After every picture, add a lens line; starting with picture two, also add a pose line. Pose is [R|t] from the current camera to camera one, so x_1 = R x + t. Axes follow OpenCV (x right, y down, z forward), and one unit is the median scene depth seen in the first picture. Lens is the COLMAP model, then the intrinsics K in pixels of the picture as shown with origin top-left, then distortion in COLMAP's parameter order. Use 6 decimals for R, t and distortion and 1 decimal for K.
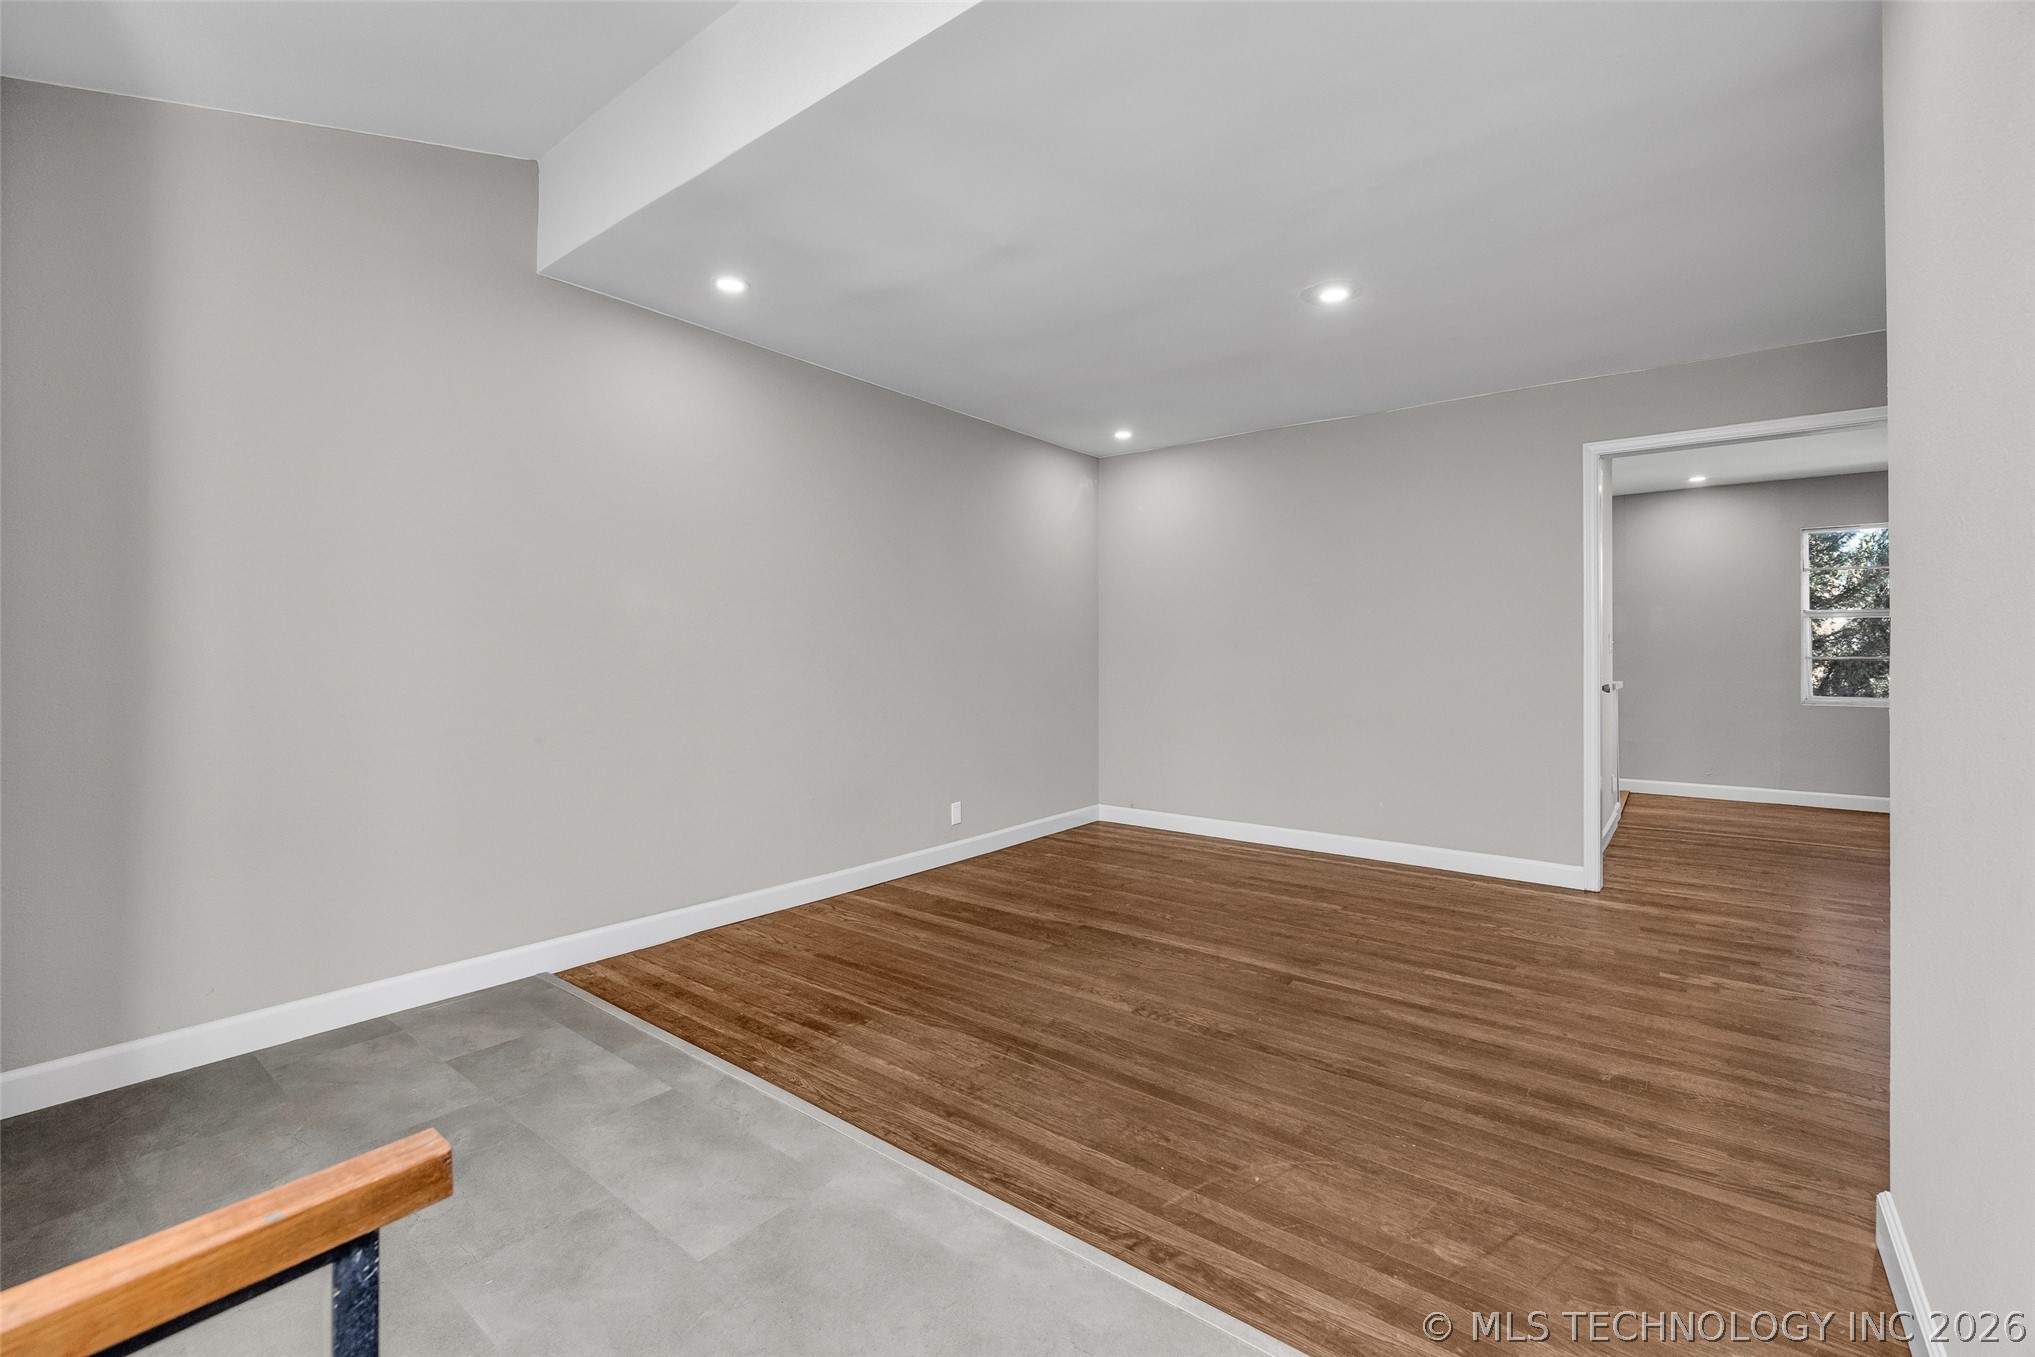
lens RADIAL K [[858.0, 0, 1018.9], [0, 858.0, 643.7], [0, 0, 1]] dist [-0.000373, -0.000582]
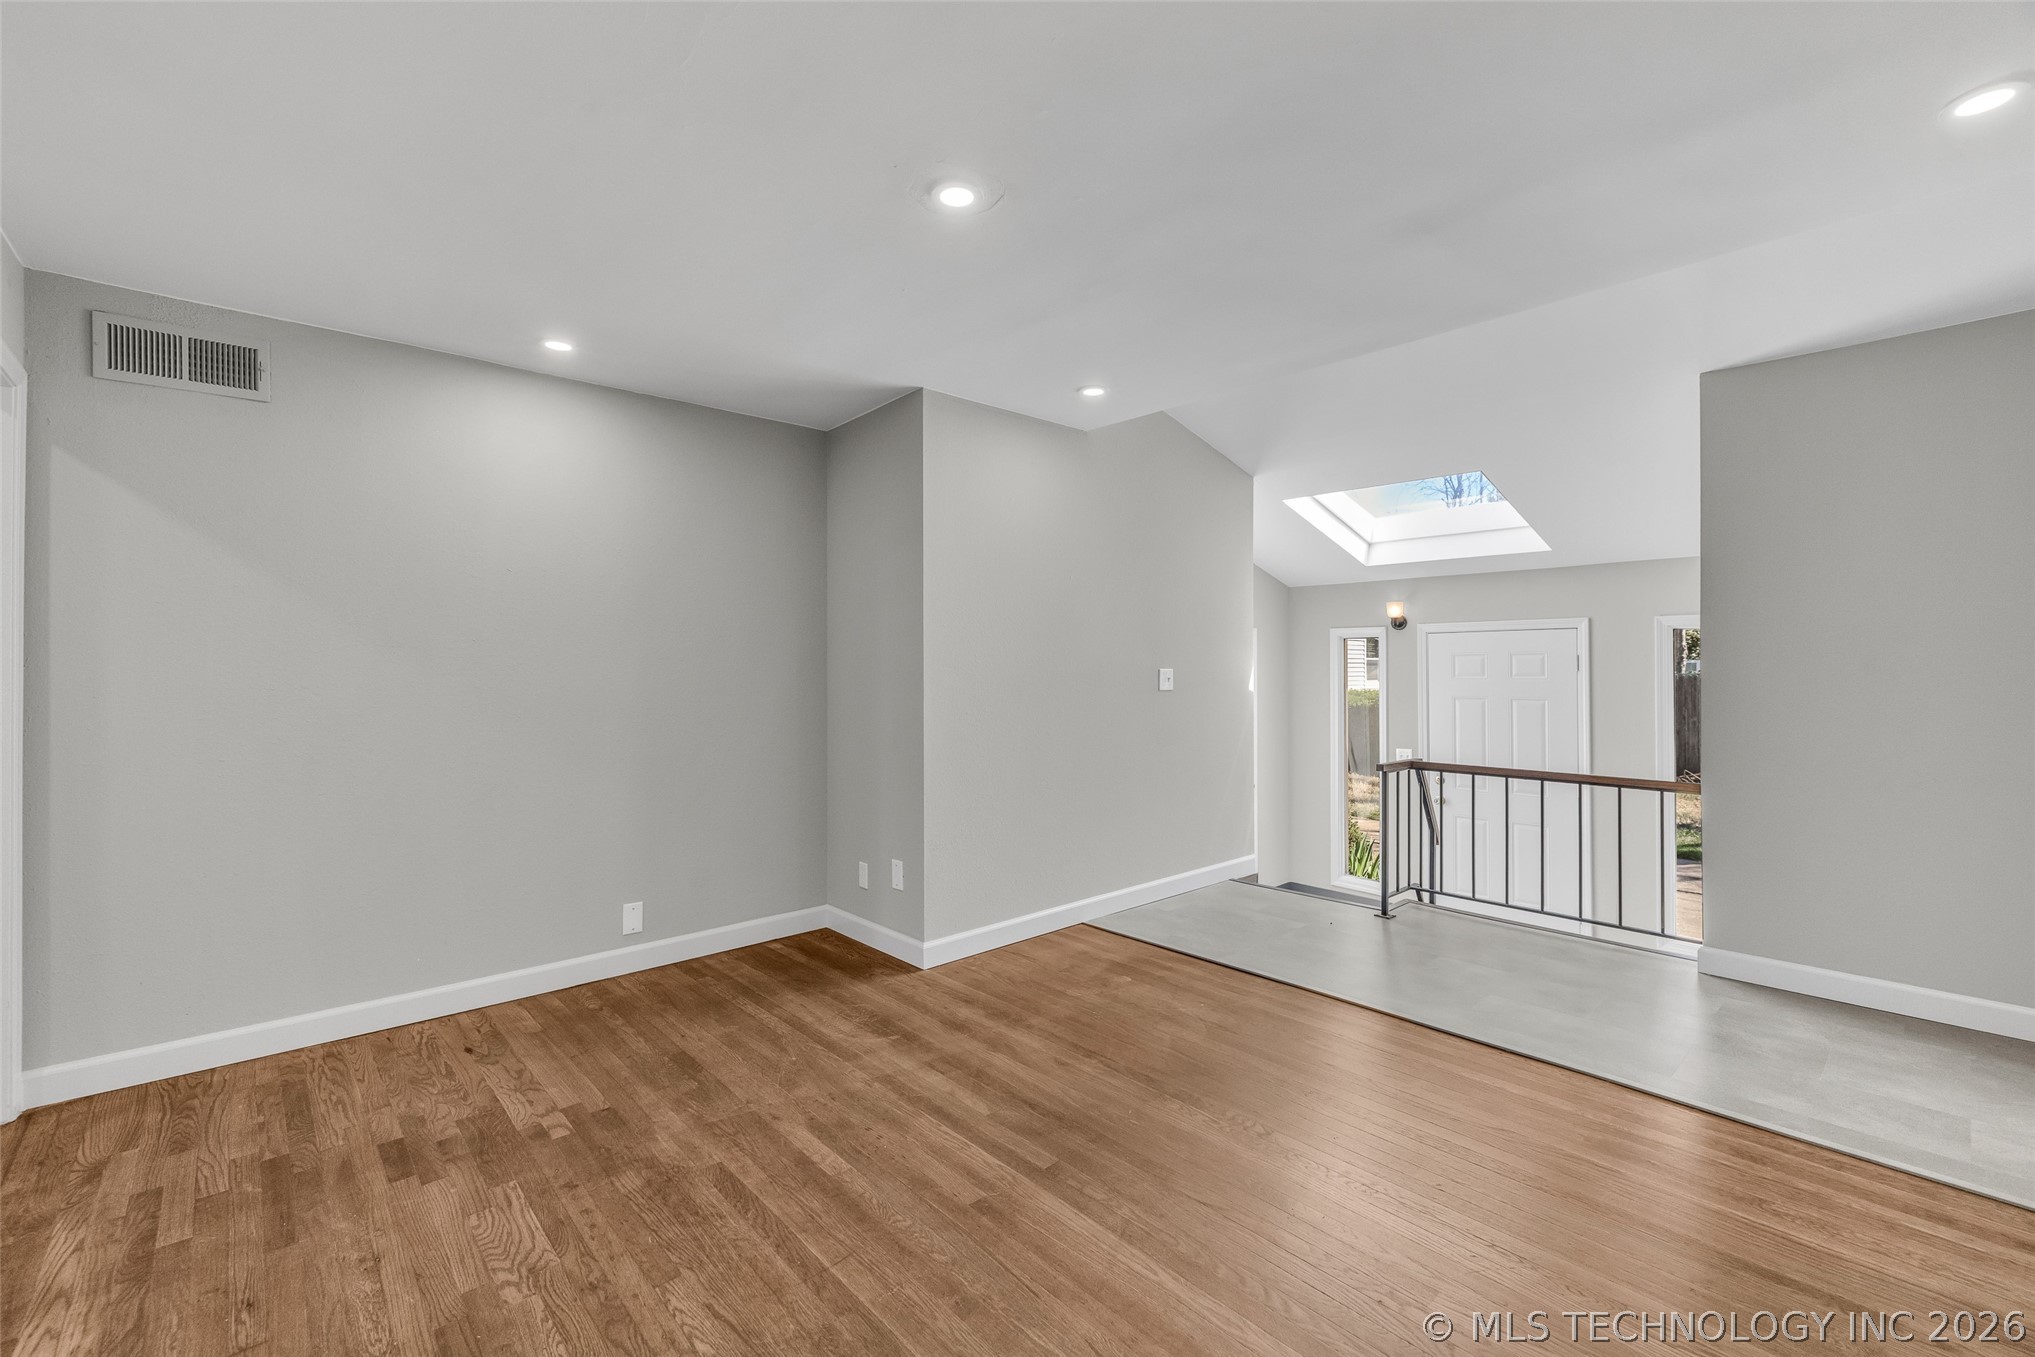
lens RADIAL K [[858.0, 0, 1018.8], [0, 858.0, 661.6], [0, 0, 1]] dist [-0.000373, -0.000582]
pose [[-0.985222, 0.000262, 0.171284, 0.208938], [-0.002595, 0.999861, -0.016452, -0.029115], [-0.171264, -0.016654, -0.985084, 1.683532]]
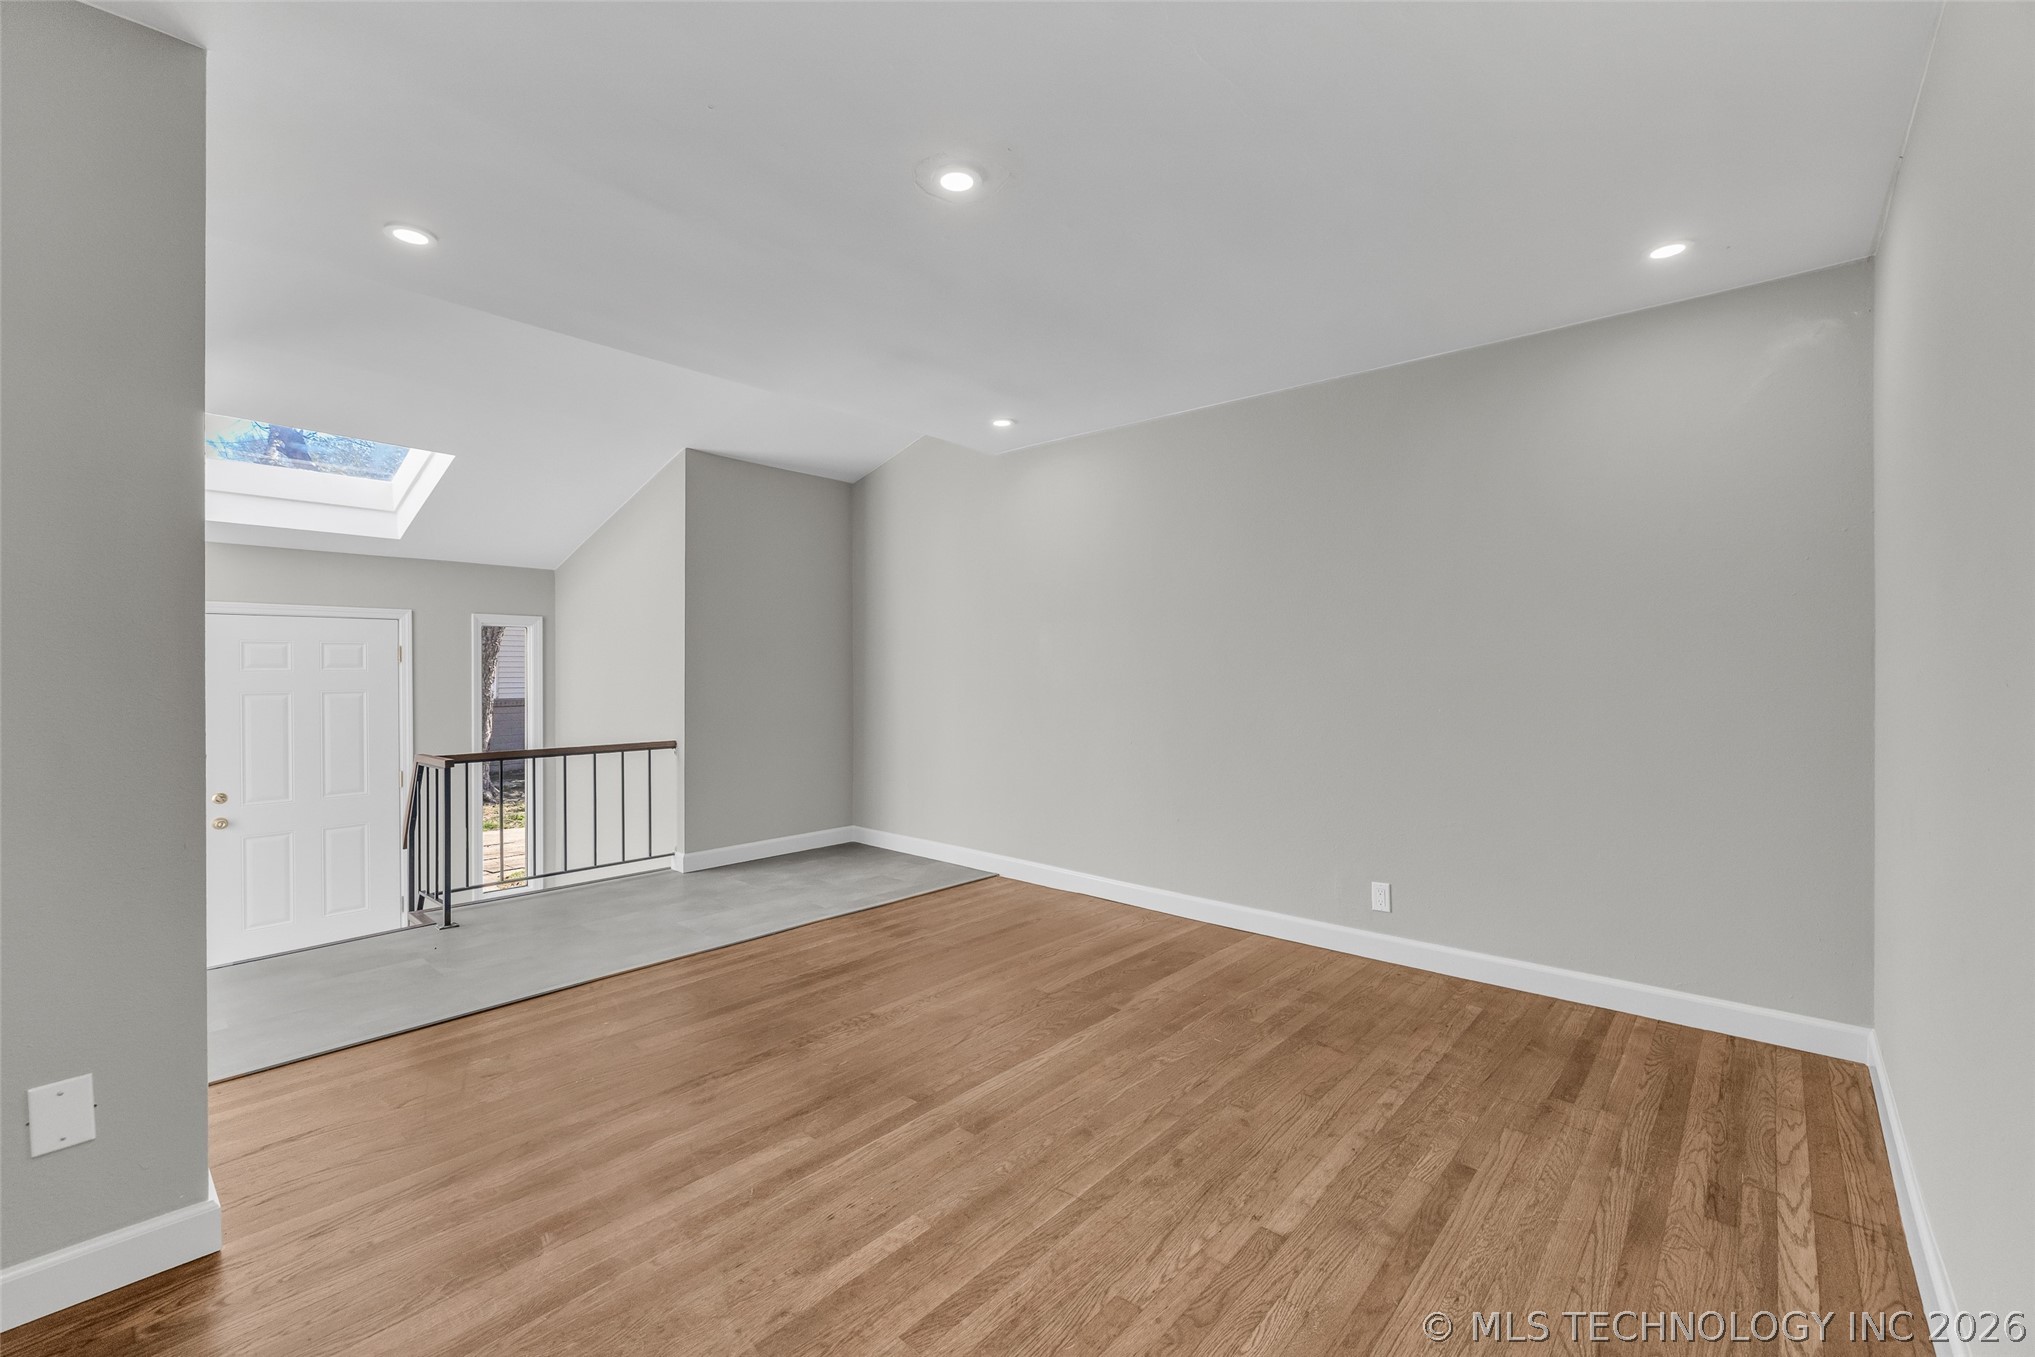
lens RADIAL K [[858.0, 0, 1008.4], [0, 858.0, 672.3], [0, 0, 1]] dist [-0.000373, -0.000582]
pose [[-0.064575, 0.000782, -0.997913, 1.077714], [0.010201, 0.999948, 0.000124, -0.006305], [0.997861, -0.010172, -0.064580, 1.105805]]
